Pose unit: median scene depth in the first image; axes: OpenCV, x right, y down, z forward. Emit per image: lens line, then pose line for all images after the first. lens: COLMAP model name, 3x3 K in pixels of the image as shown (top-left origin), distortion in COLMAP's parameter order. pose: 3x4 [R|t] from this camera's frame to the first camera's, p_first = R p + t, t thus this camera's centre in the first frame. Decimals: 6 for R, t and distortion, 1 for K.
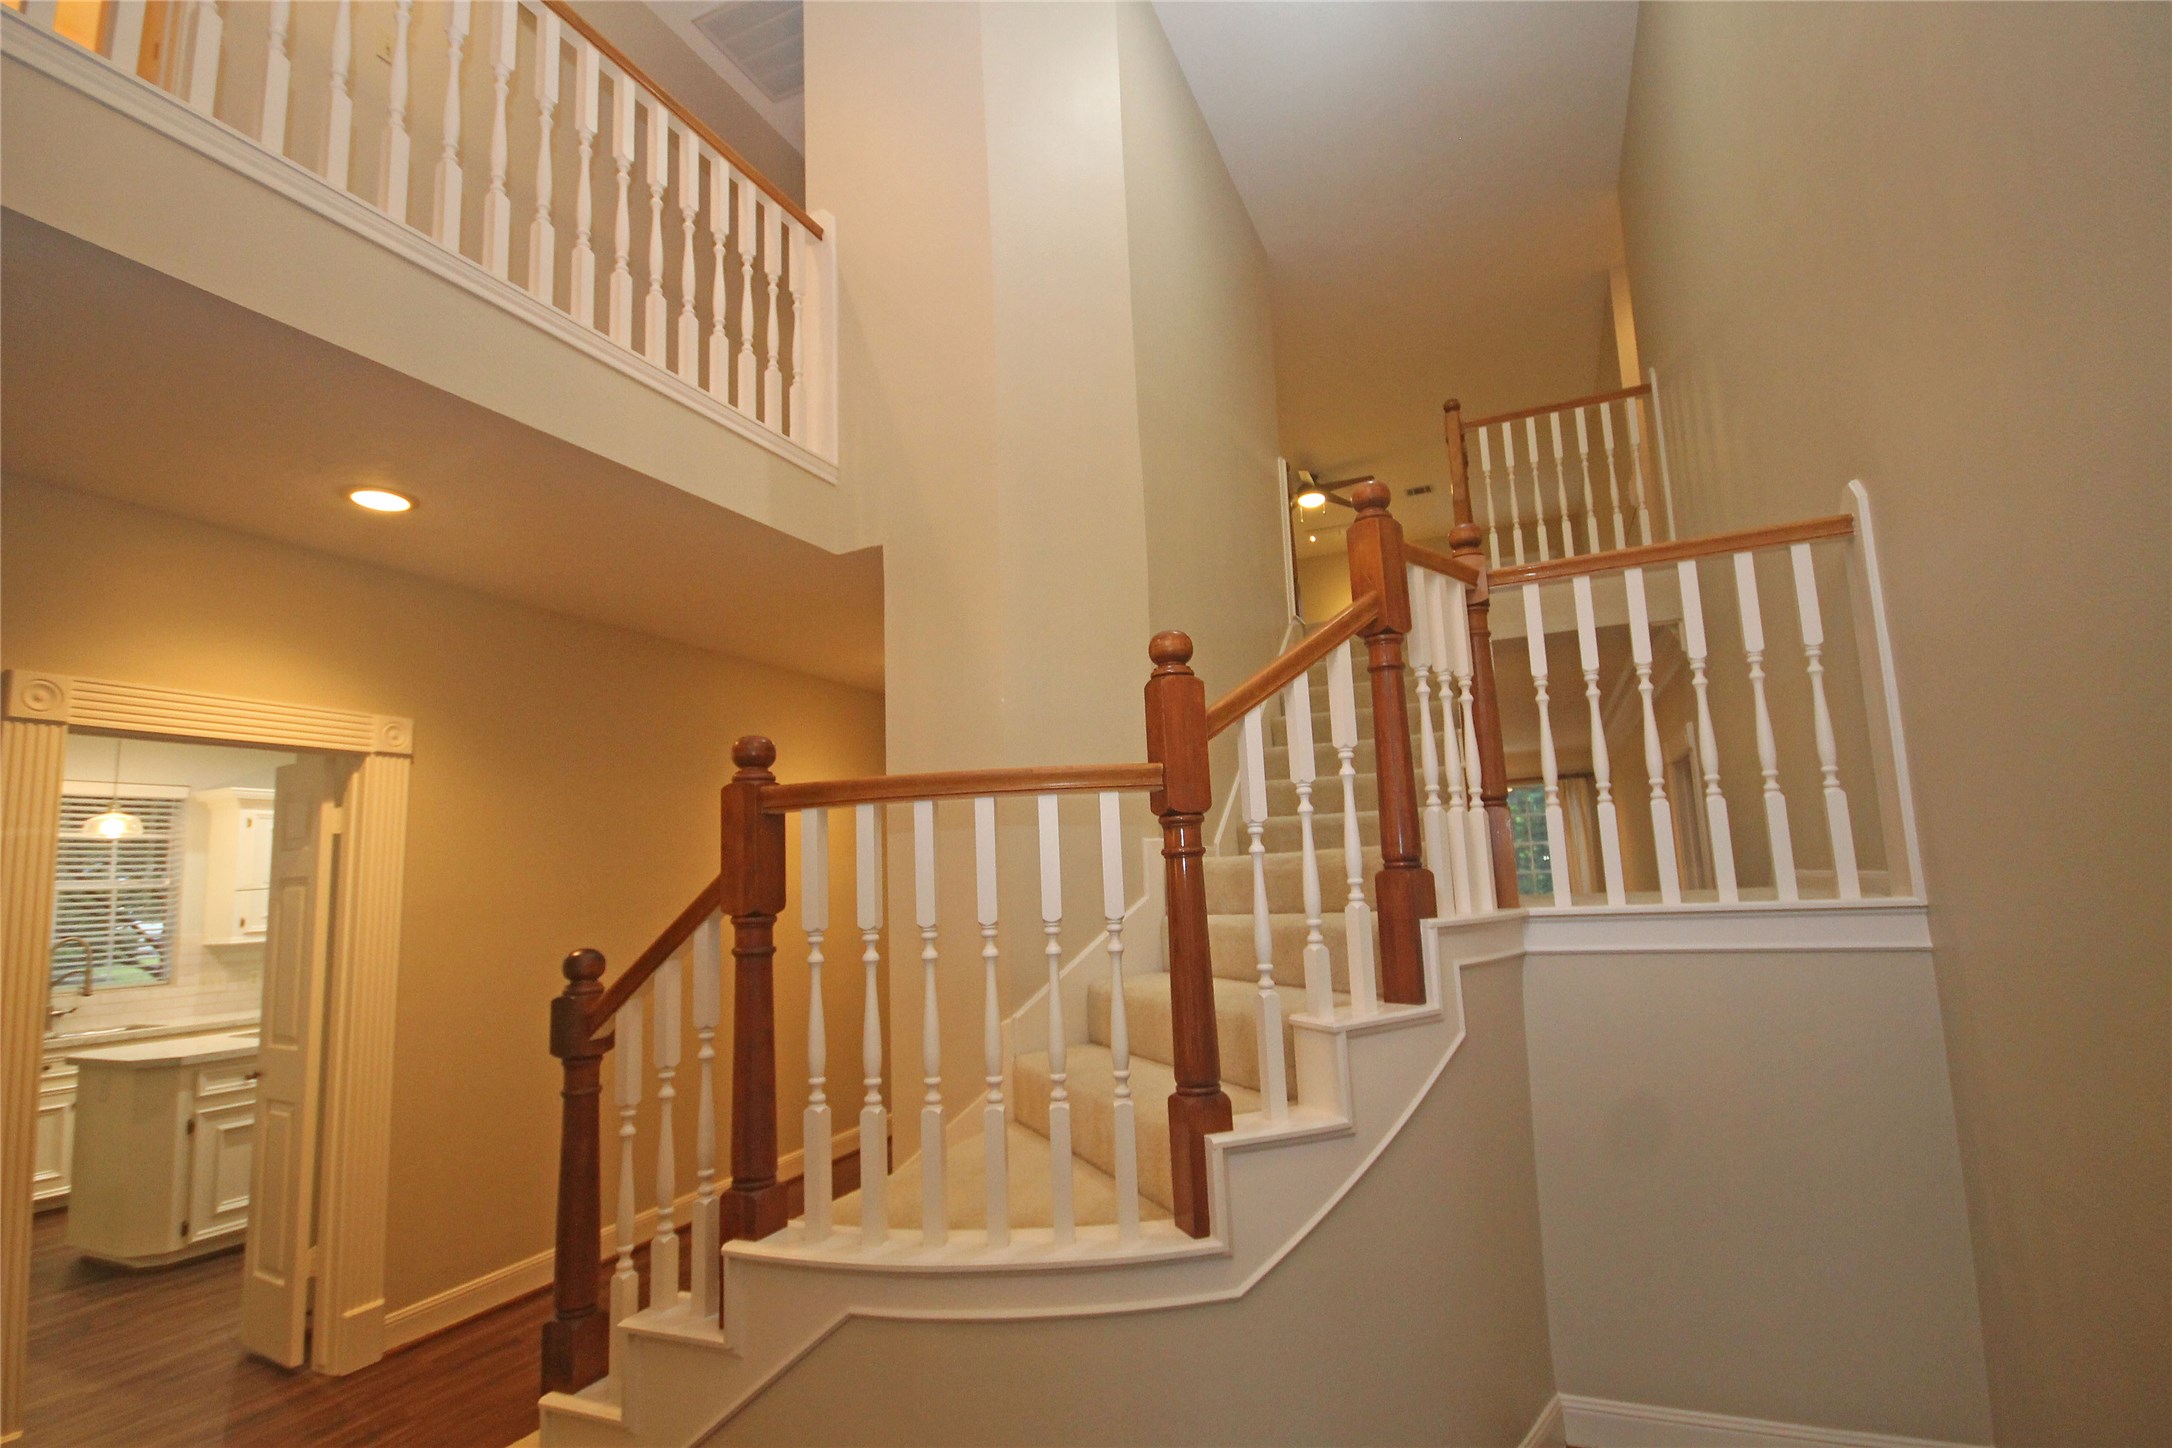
lens RADIAL K [[1020.3, 0, 1083.9], [0, 1020.3, 737.8], [0, 0, 1]] dist [0.002301, -0.005099]
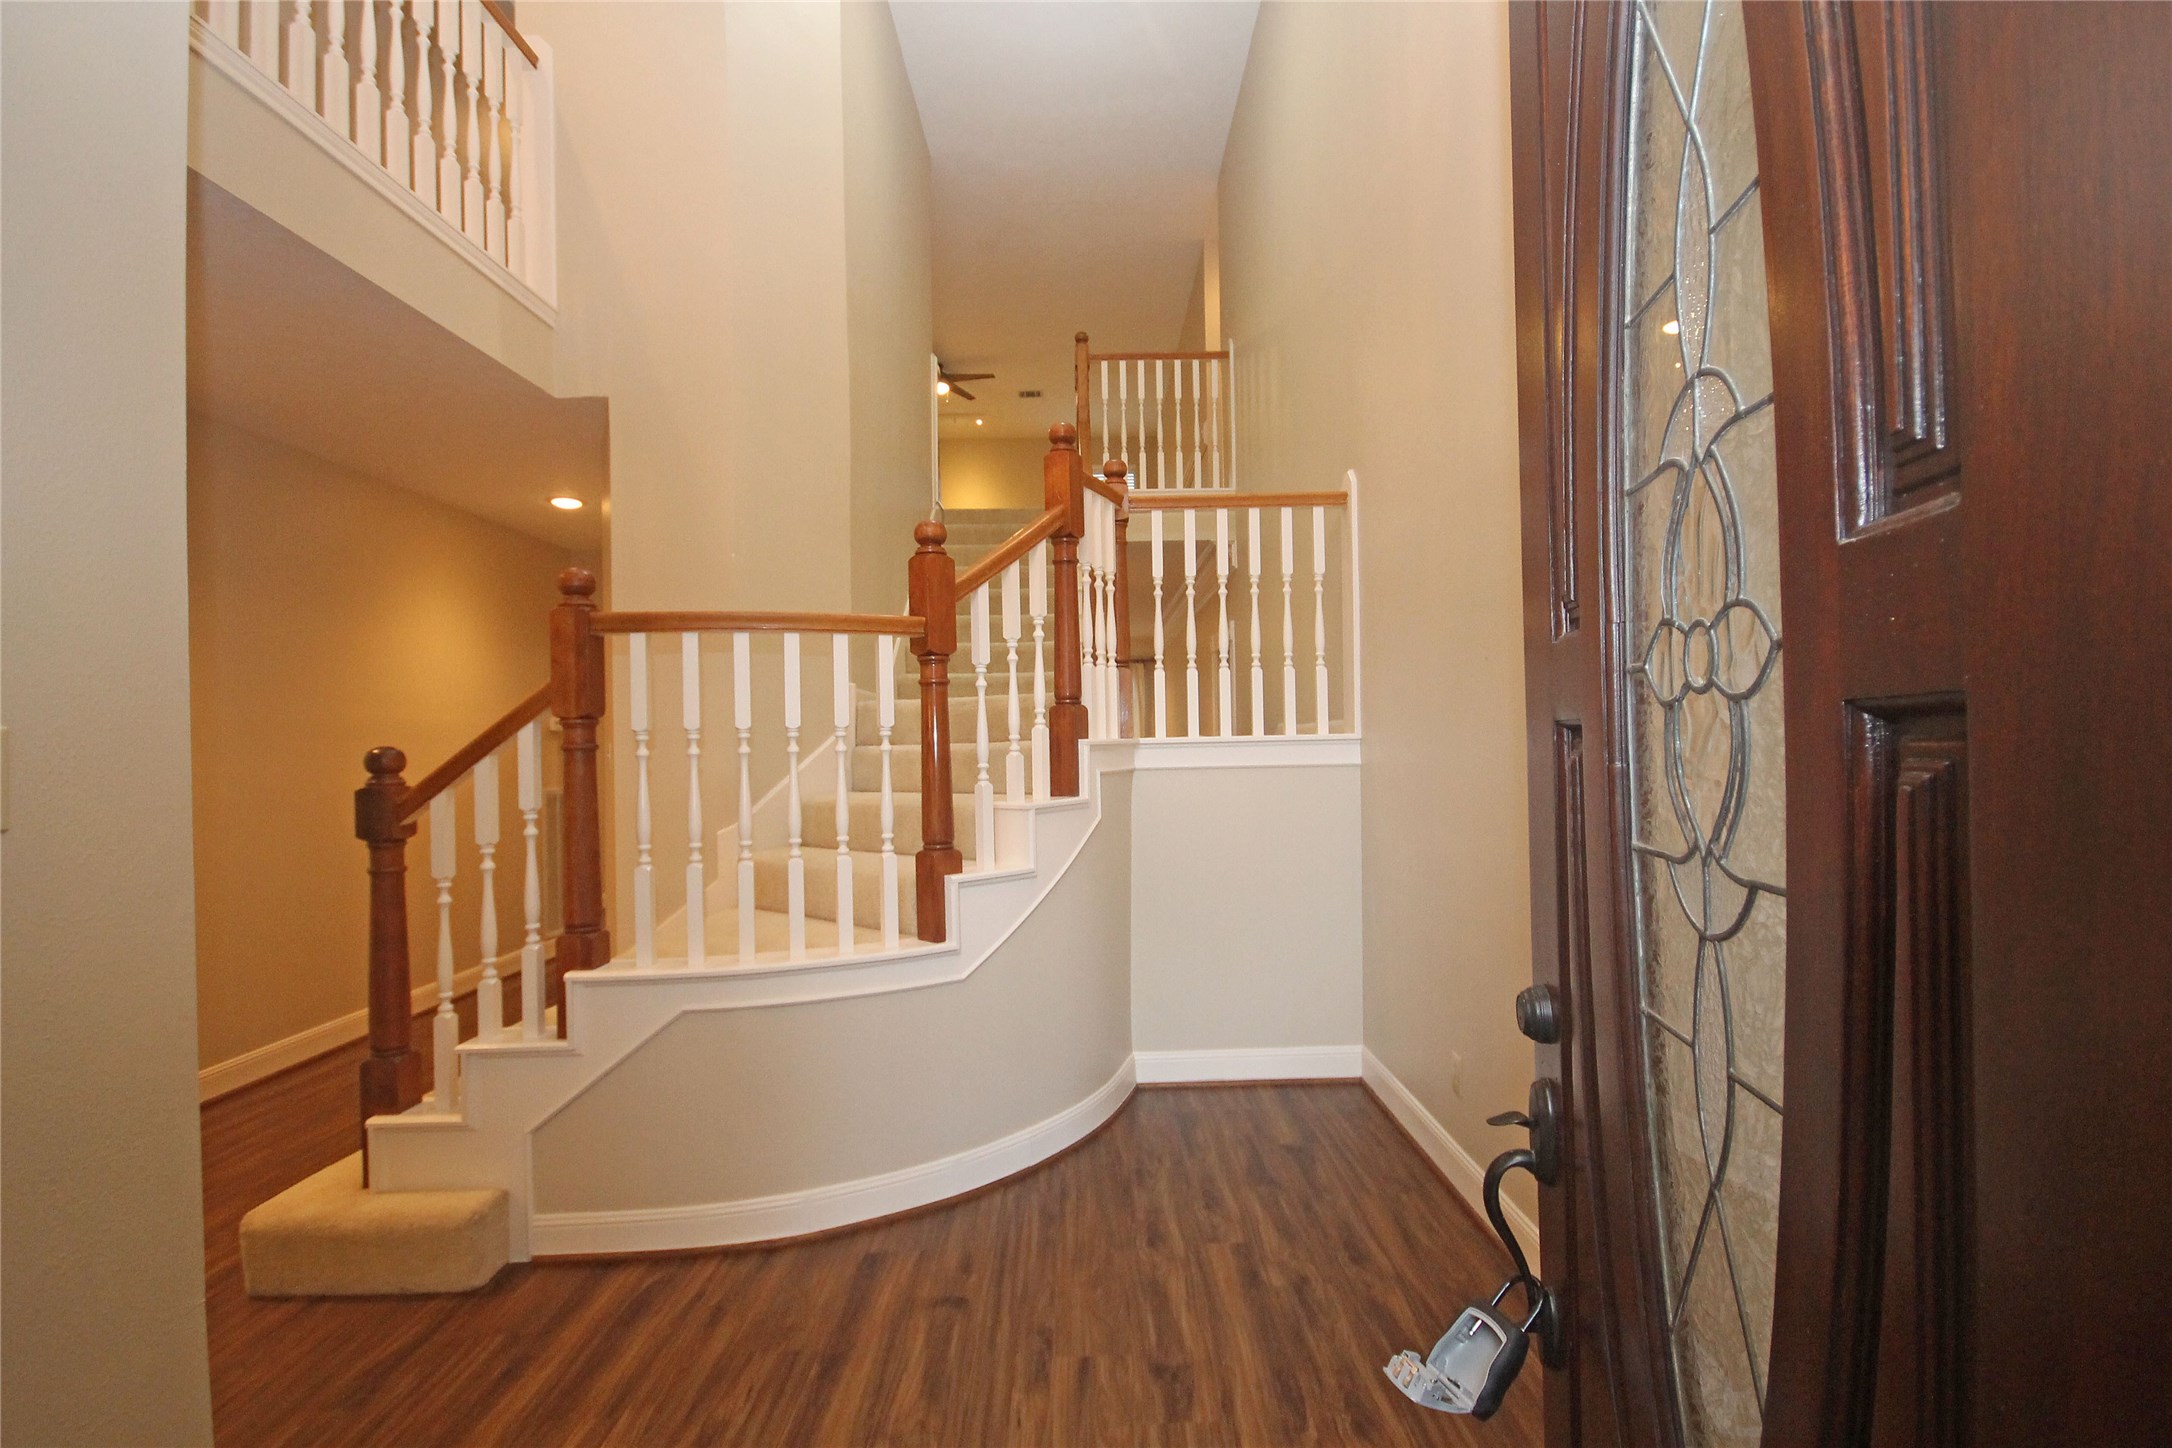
lens RADIAL K [[1020.3, 0, 1090.1], [0, 1020.3, 721.8], [0, 0, 1]] dist [0.002301, -0.005099]
pose [[0.911849, 0.033349, 0.409168, -0.247697], [-0.076968, 0.992908, 0.090602, 0.020310], [-0.403245, -0.114108, 0.907950, -0.317384]]
